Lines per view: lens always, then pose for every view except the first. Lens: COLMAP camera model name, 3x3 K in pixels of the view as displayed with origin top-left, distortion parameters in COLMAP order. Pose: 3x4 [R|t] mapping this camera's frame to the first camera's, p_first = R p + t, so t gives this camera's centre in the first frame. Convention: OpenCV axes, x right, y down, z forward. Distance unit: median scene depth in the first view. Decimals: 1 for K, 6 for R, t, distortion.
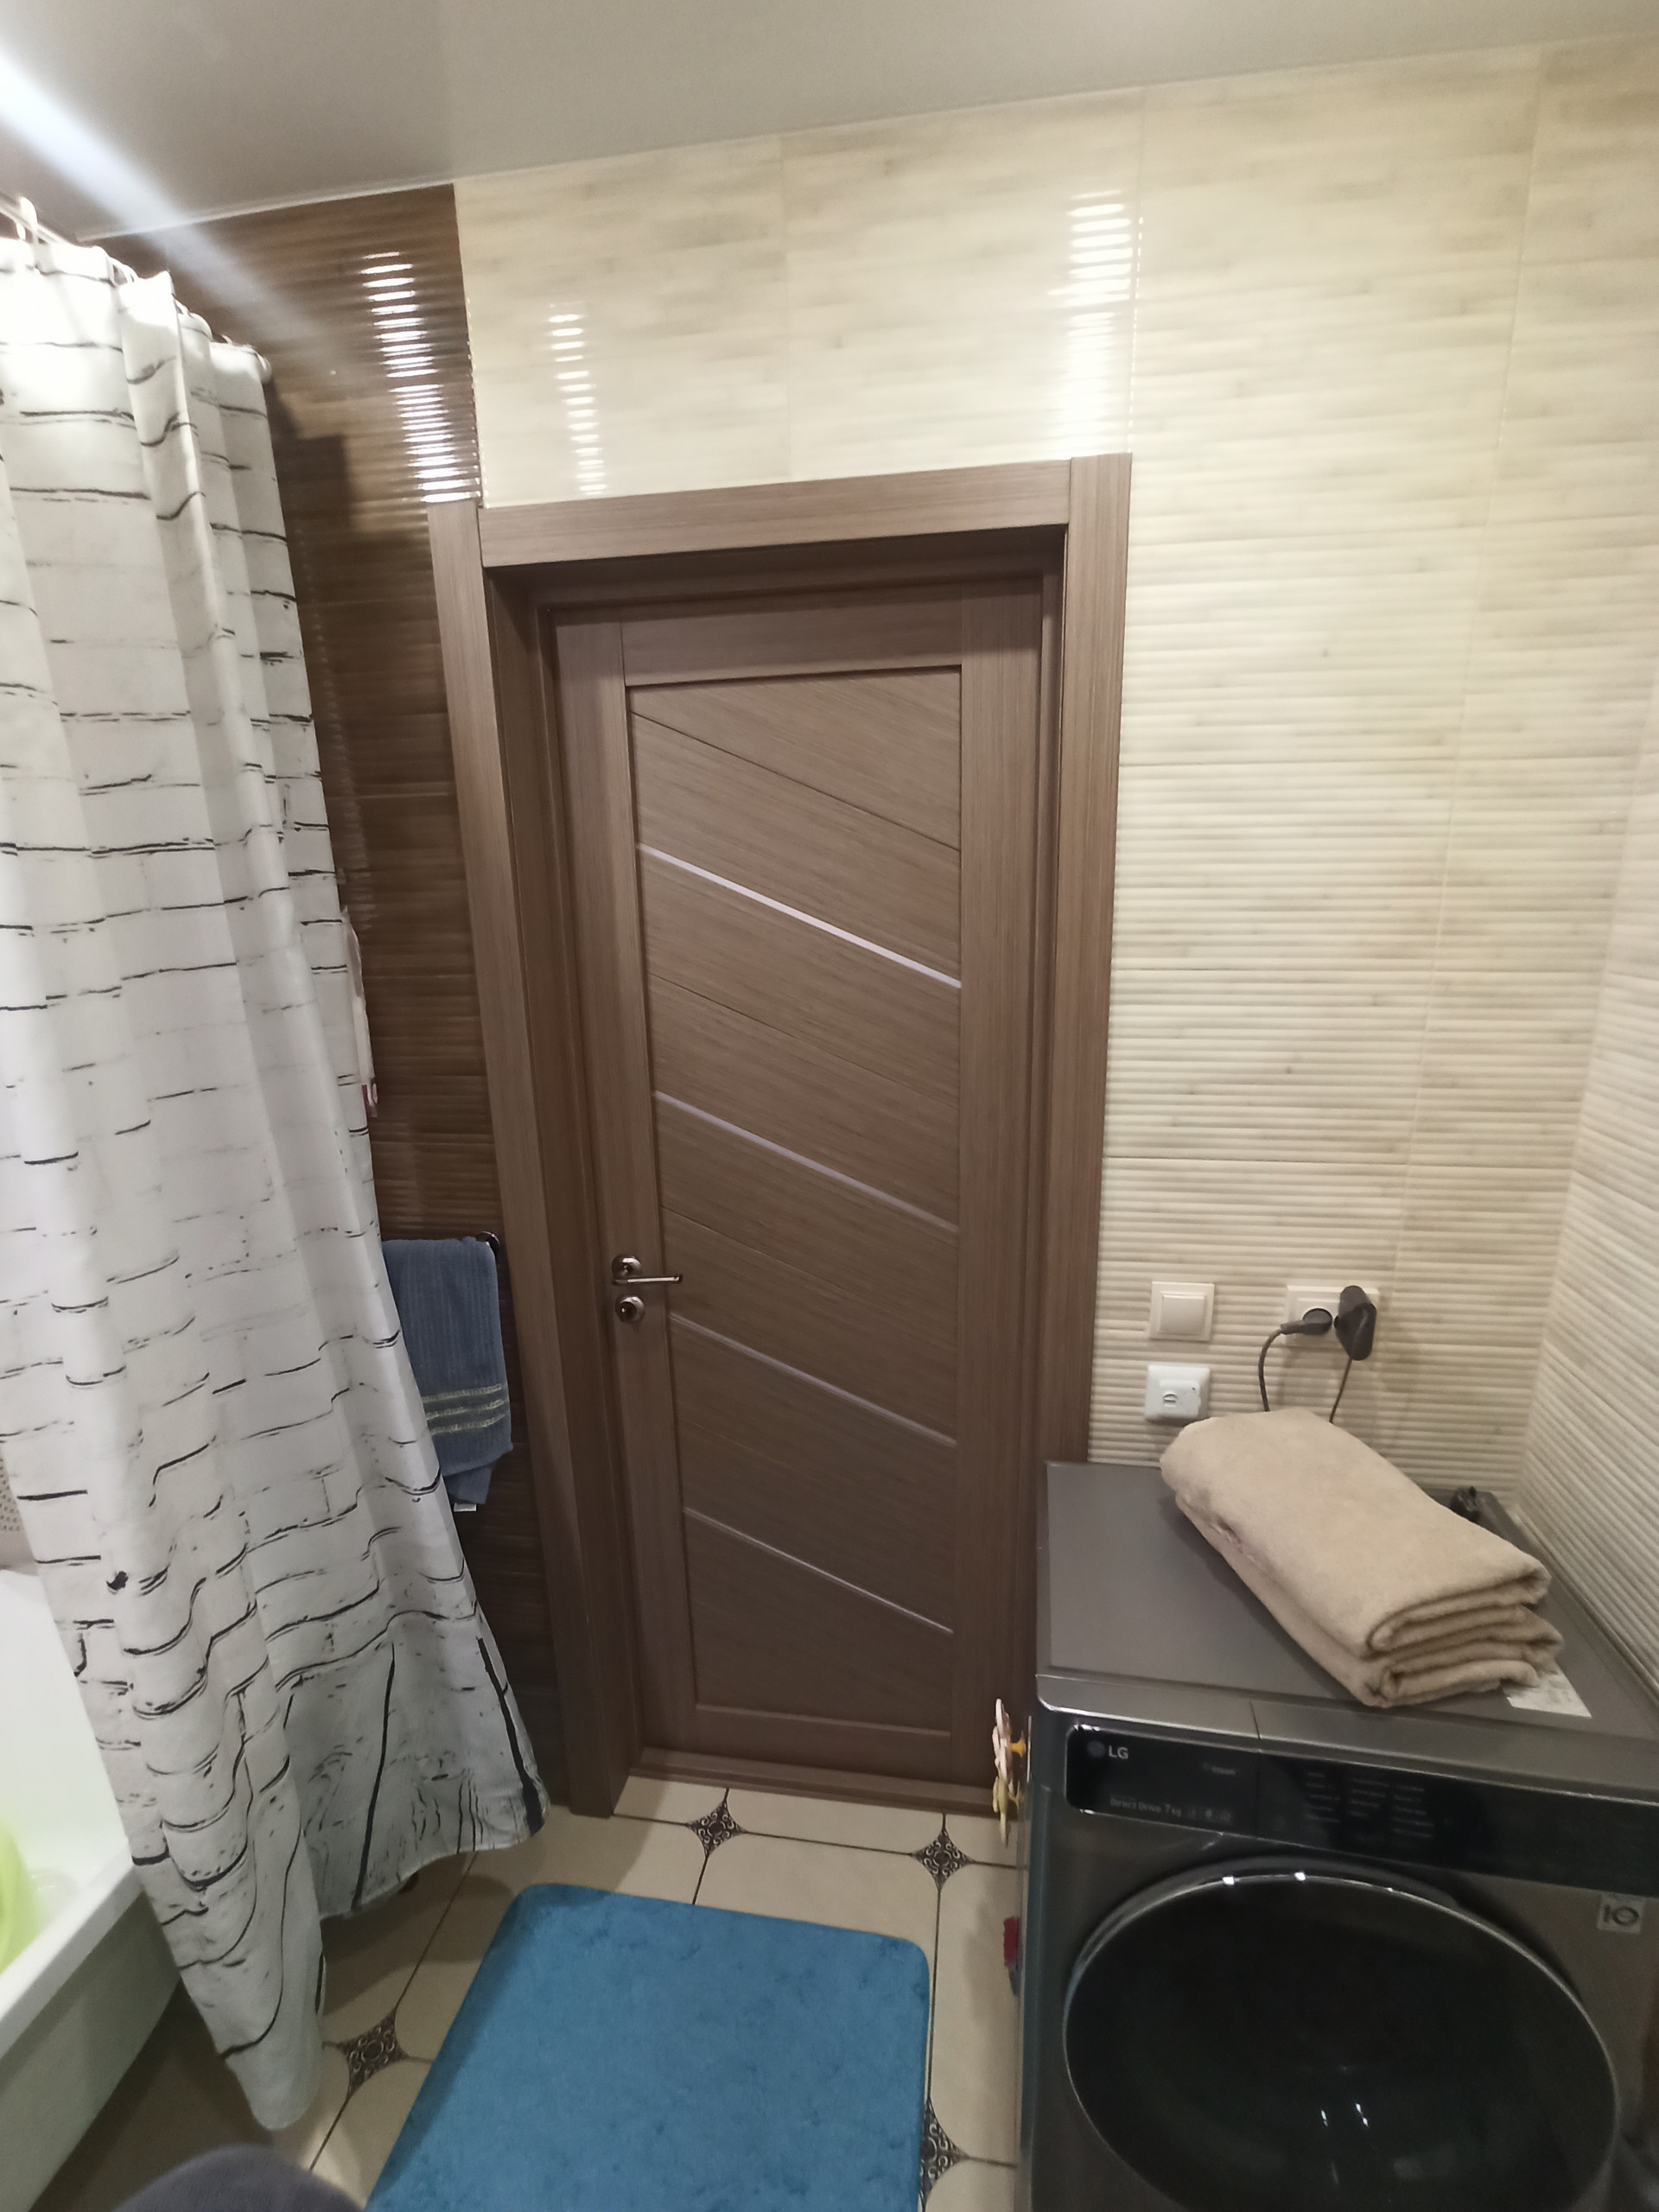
lens RADIAL K [[978.8, 0, 833.0], [0, 978.8, 1136.4], [0, 0, 1]] dist [-0.049834, 0.028335]
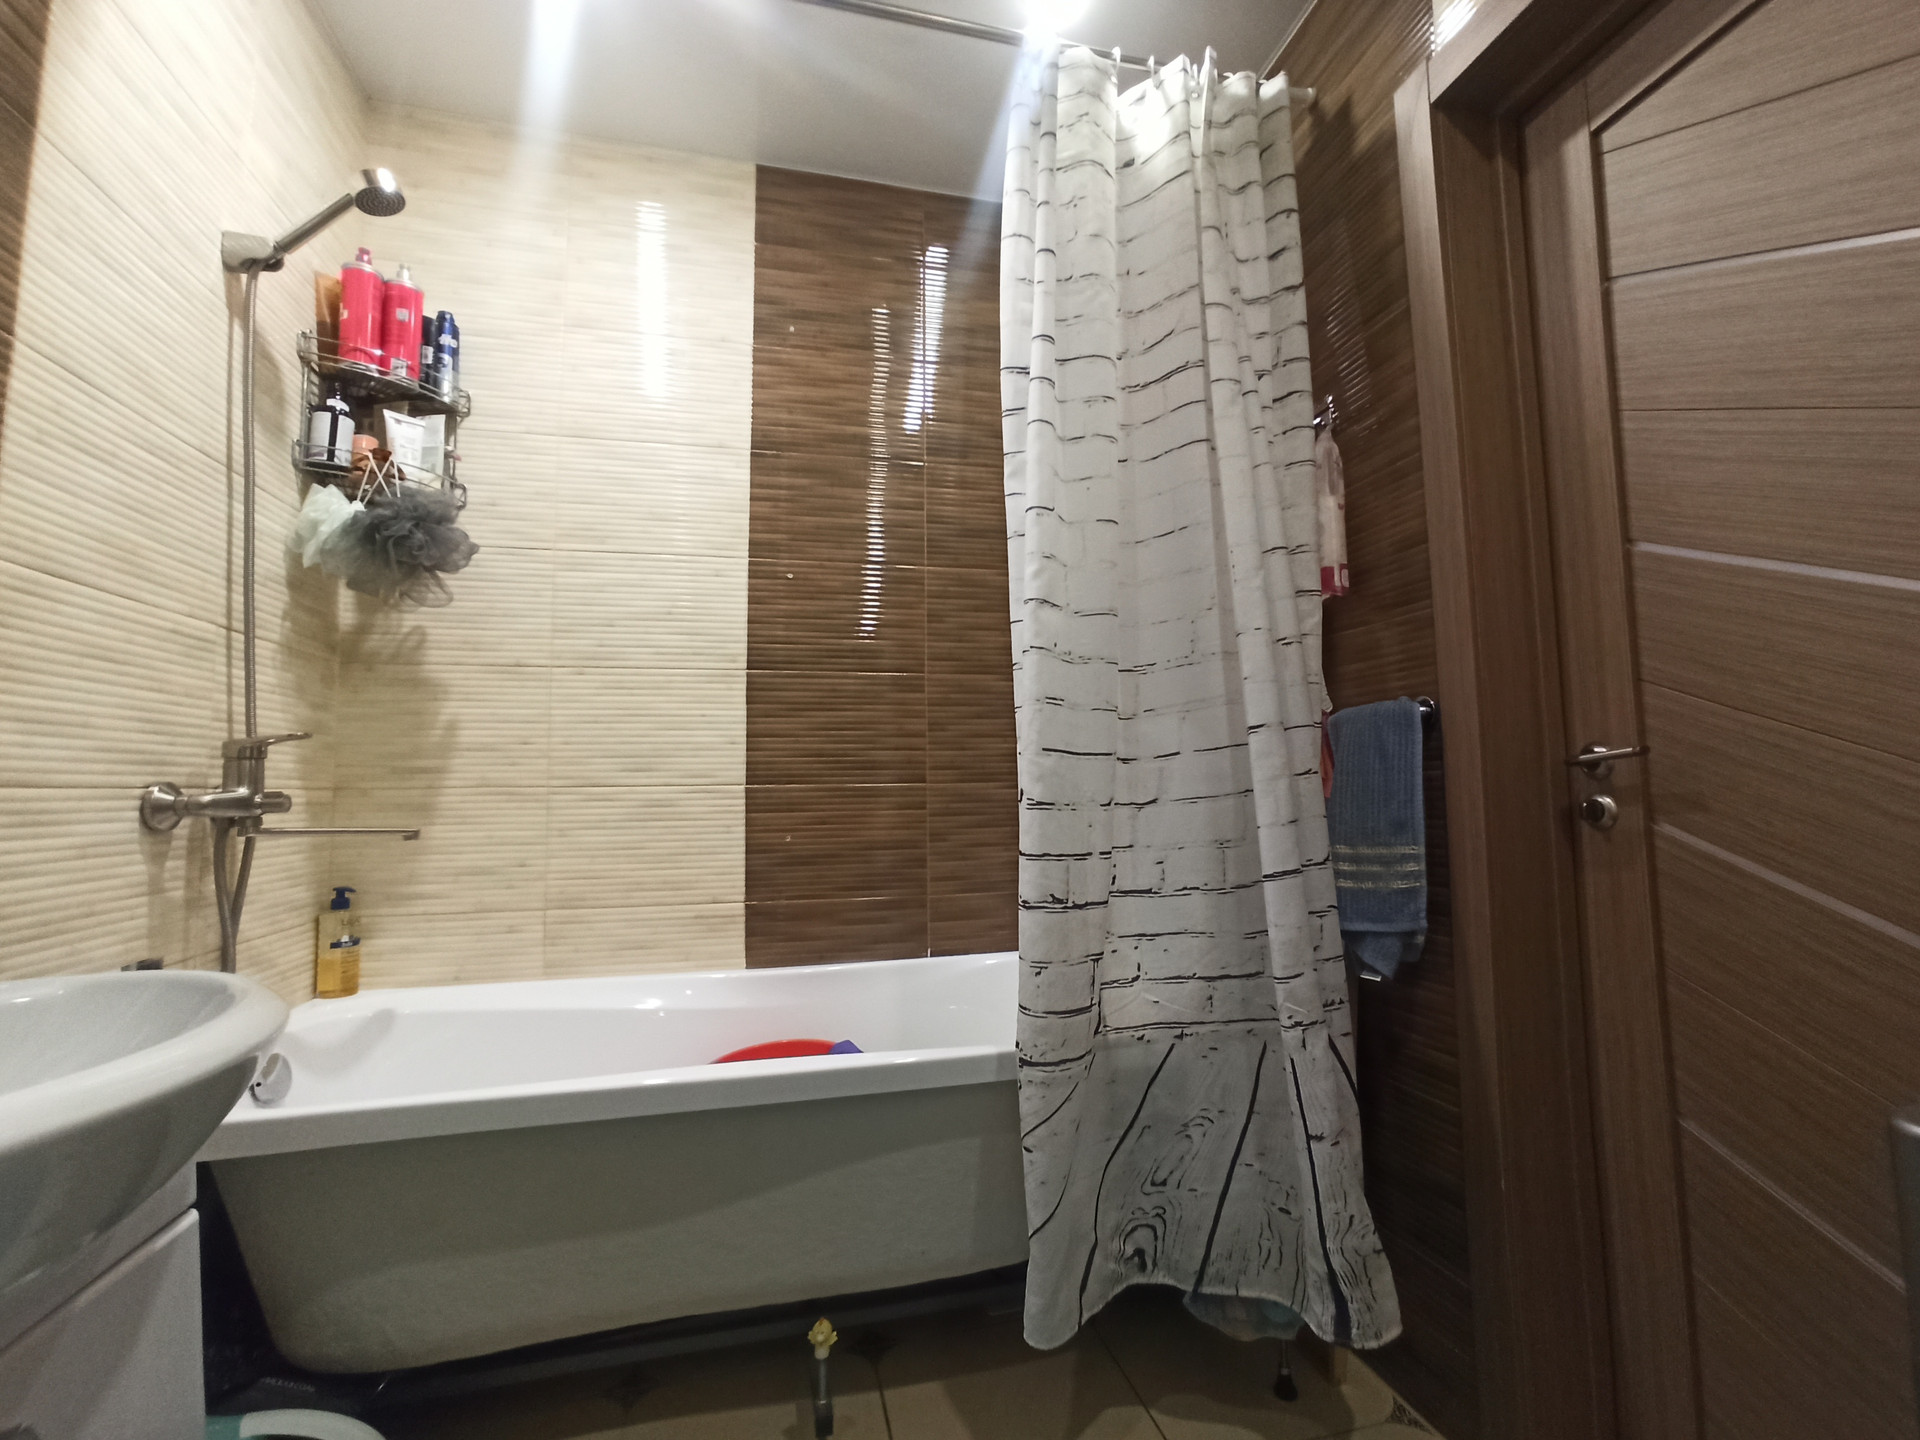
lens RADIAL K [[849.6, 0, 963.4], [0, 849.6, 715.0], [0, 0, 1]] dist [-0.049834, 0.028335]
pose [[0.387918, -0.052506, -0.920197, 0.275476], [-0.218455, 0.964691, -0.147137, 0.359701], [0.895431, 0.258099, 0.362750, 0.248968]]
